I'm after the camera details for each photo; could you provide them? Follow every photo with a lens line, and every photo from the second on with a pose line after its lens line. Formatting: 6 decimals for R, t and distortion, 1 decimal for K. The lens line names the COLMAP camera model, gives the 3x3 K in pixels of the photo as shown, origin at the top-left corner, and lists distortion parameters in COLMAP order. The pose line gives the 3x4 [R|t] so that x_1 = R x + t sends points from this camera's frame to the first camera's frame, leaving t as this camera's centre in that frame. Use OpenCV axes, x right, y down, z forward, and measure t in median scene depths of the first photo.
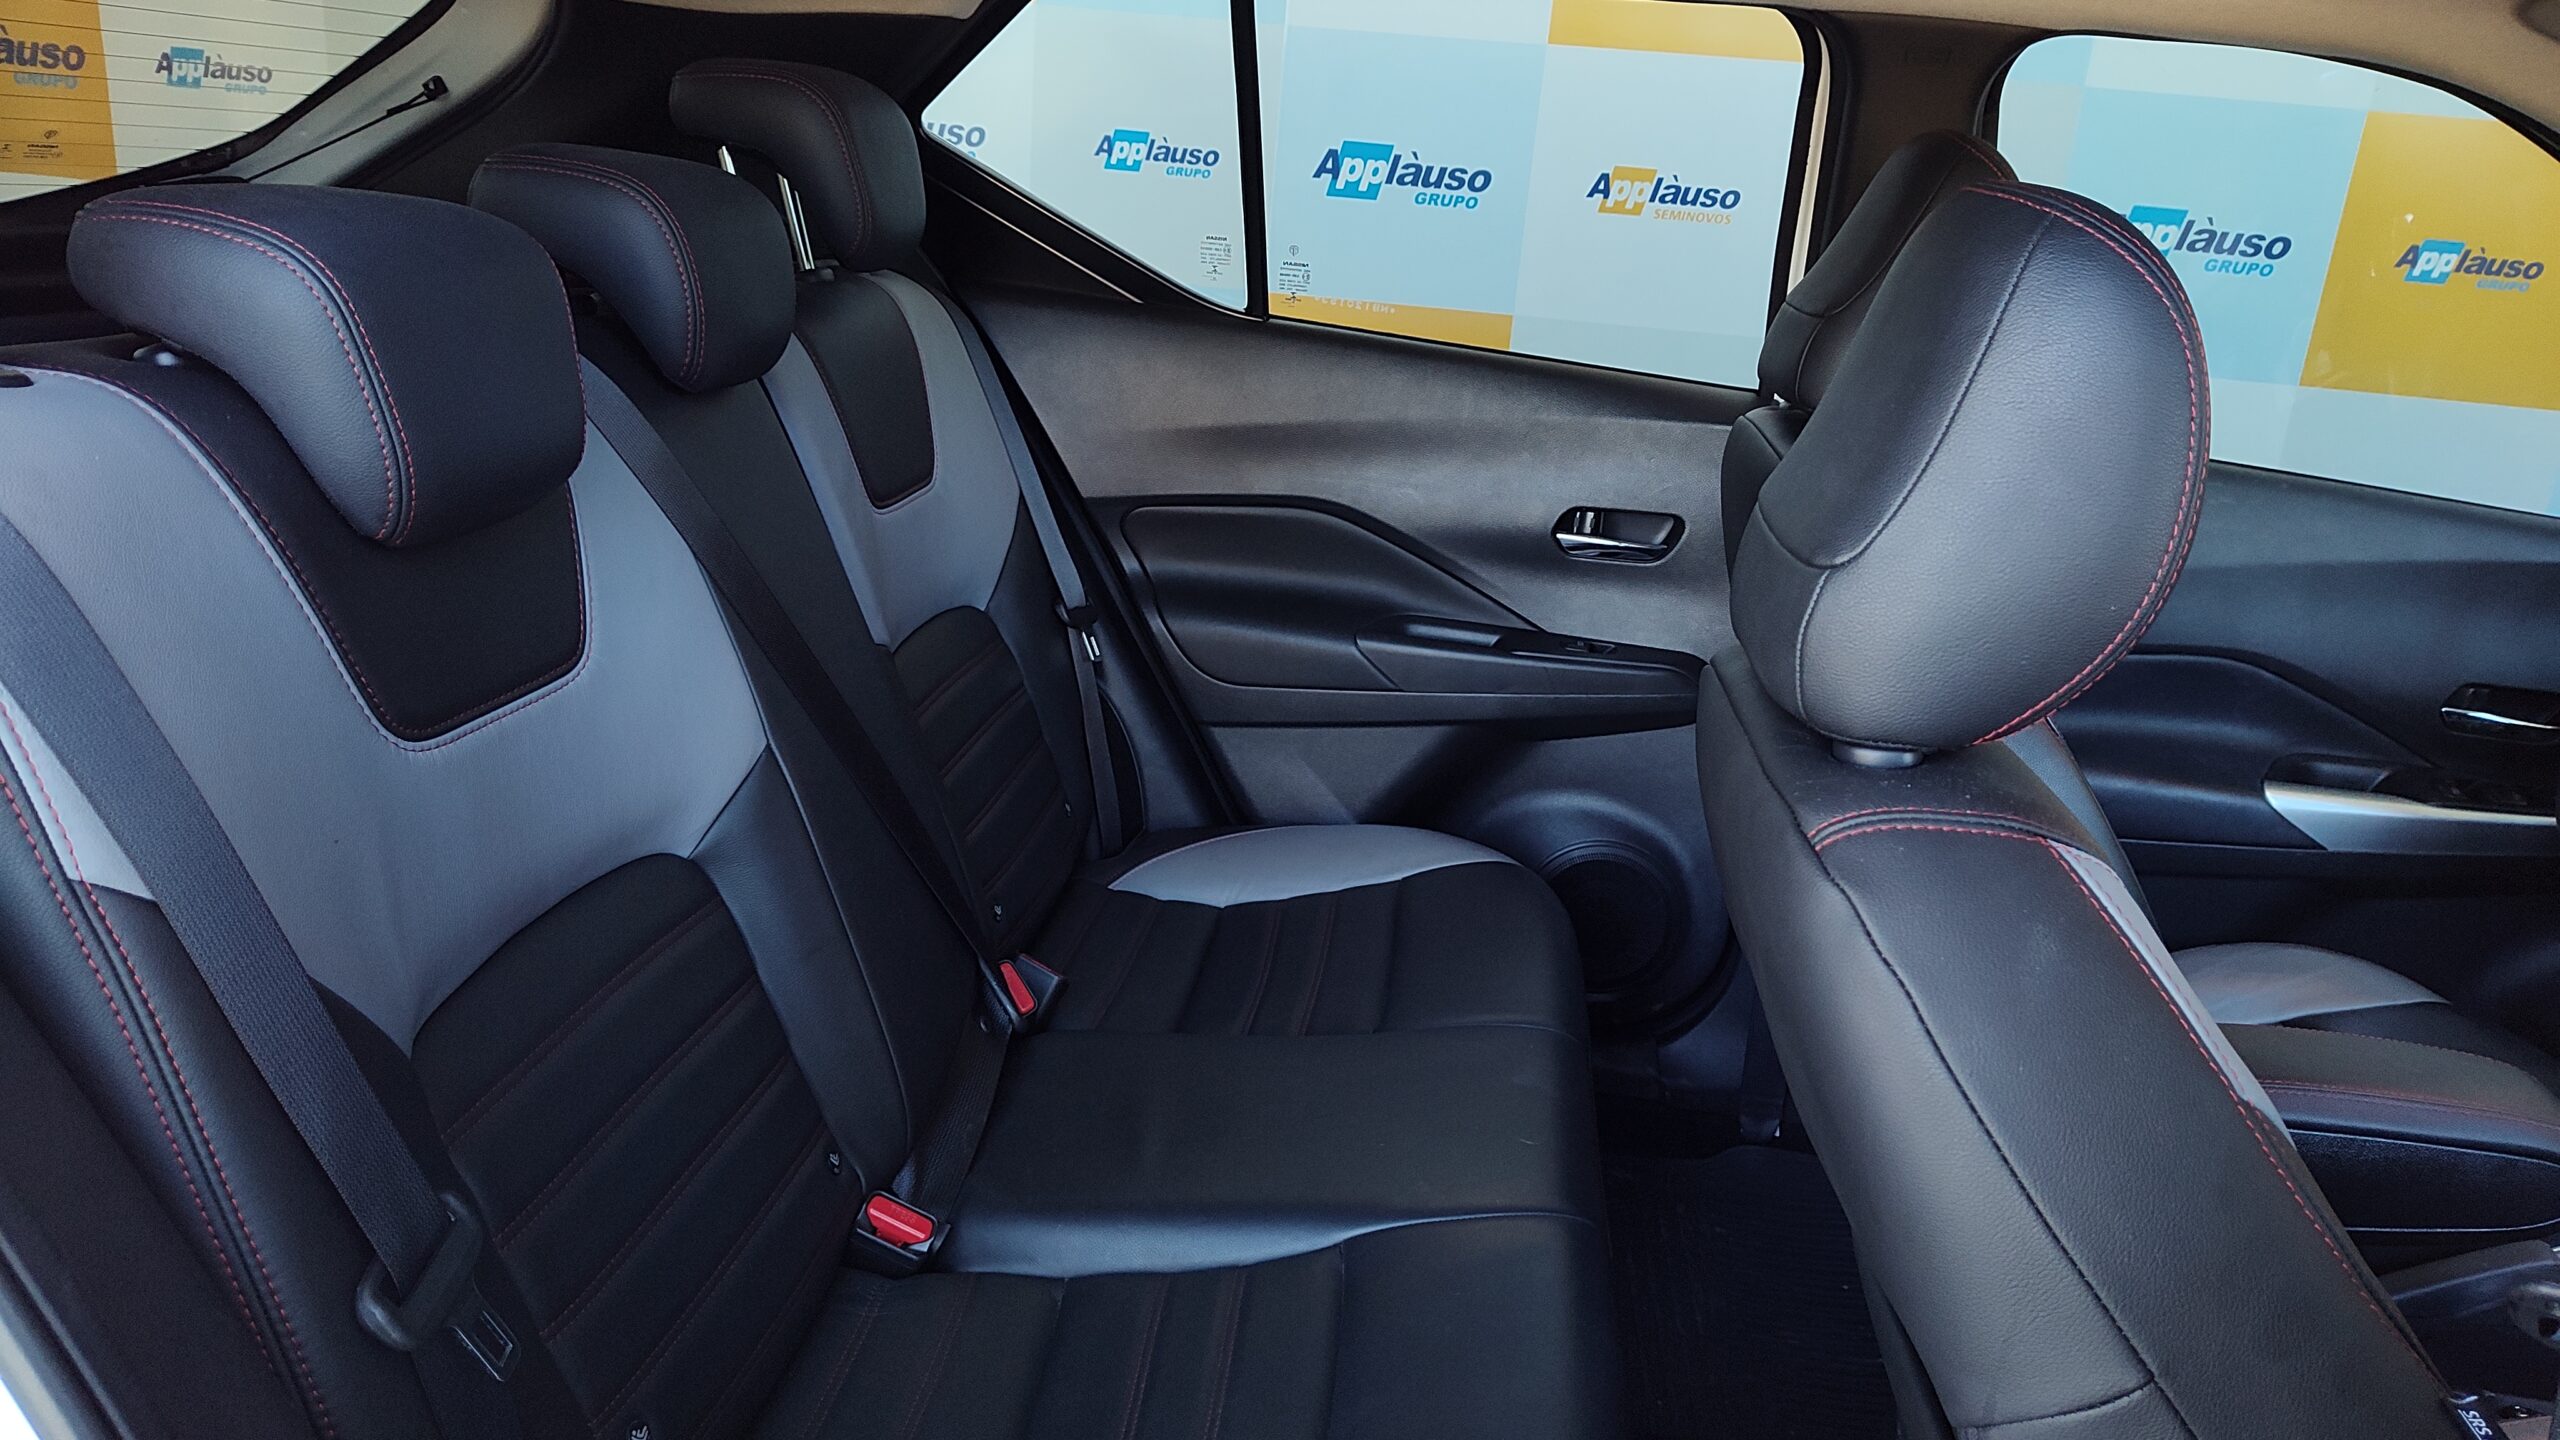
lens RADIAL K [[1858.5, 0, 1280.0], [0, 1858.5, 720.0], [0, 0, 1]] dist [0.010274, -0.000150]
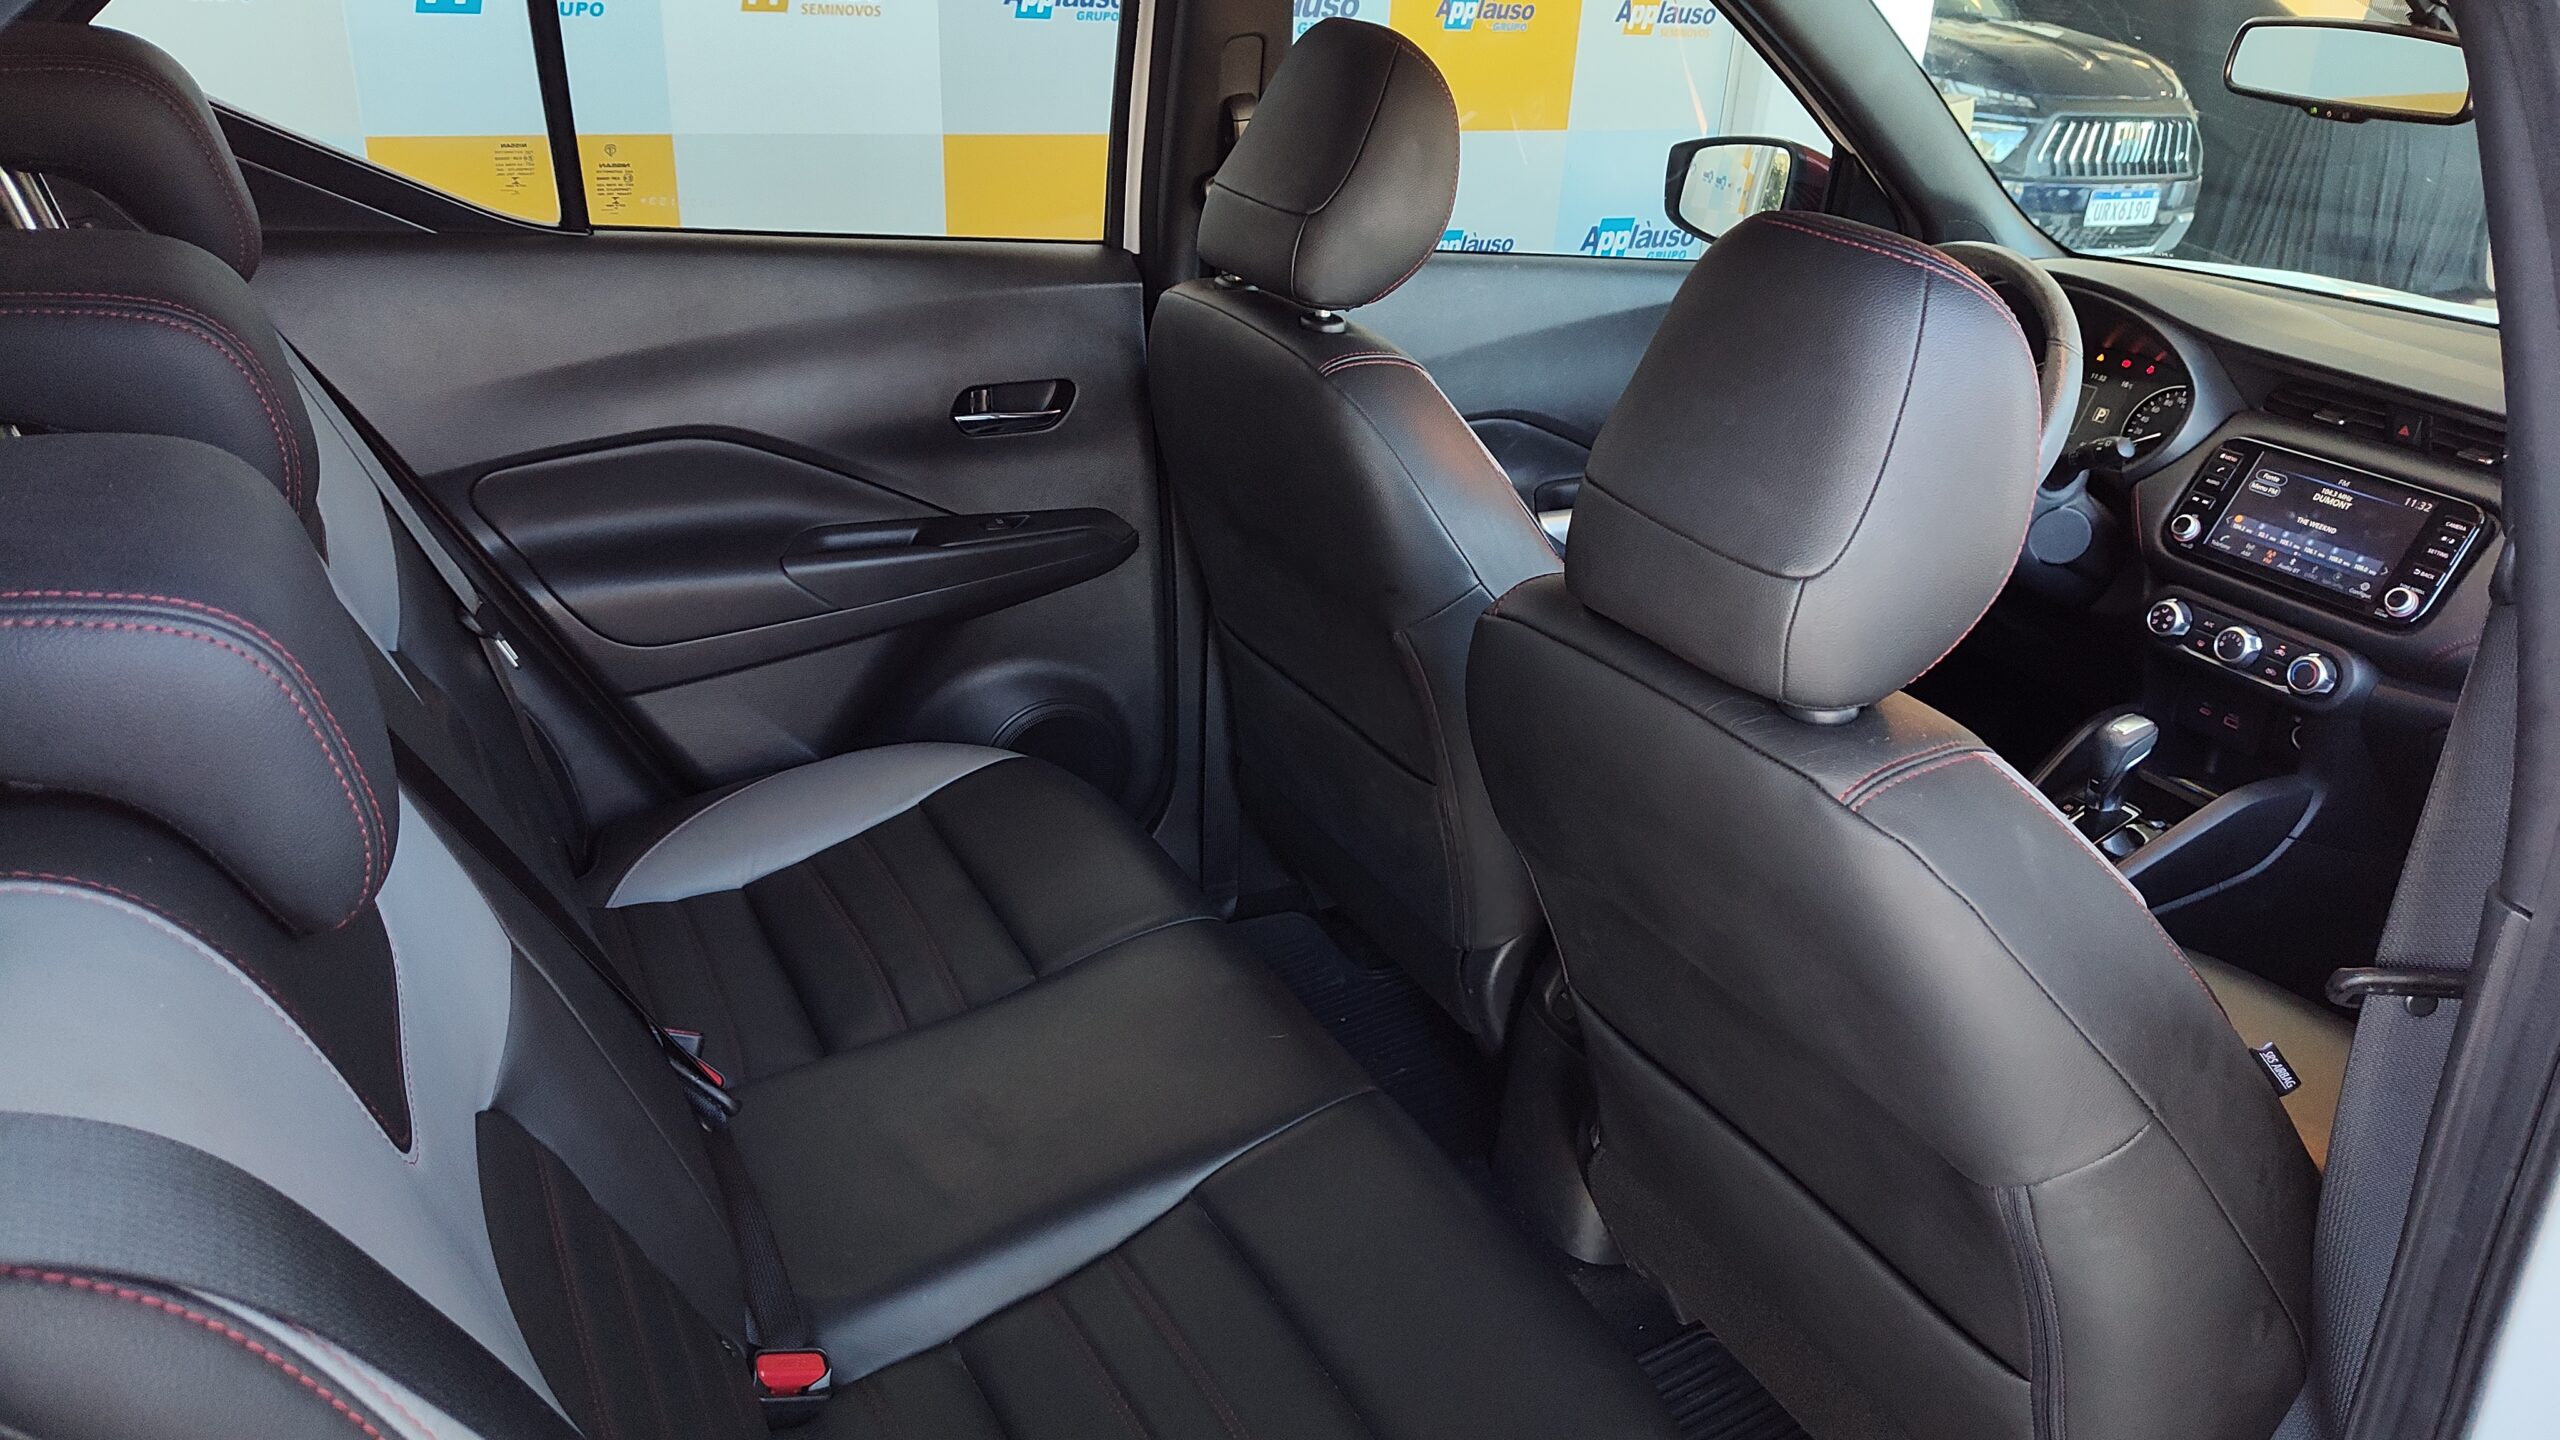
lens RADIAL K [[1858.5, 0, 1280.0], [0, 1858.5, 720.0], [0, 0, 1]] dist [0.010274, -0.000150]
pose [[0.802367, -0.278931, 0.527640, -0.274361], [0.178859, 0.955815, 0.233296, -0.144864], [-0.569400, -0.092816, 0.816804, 0.086736]]
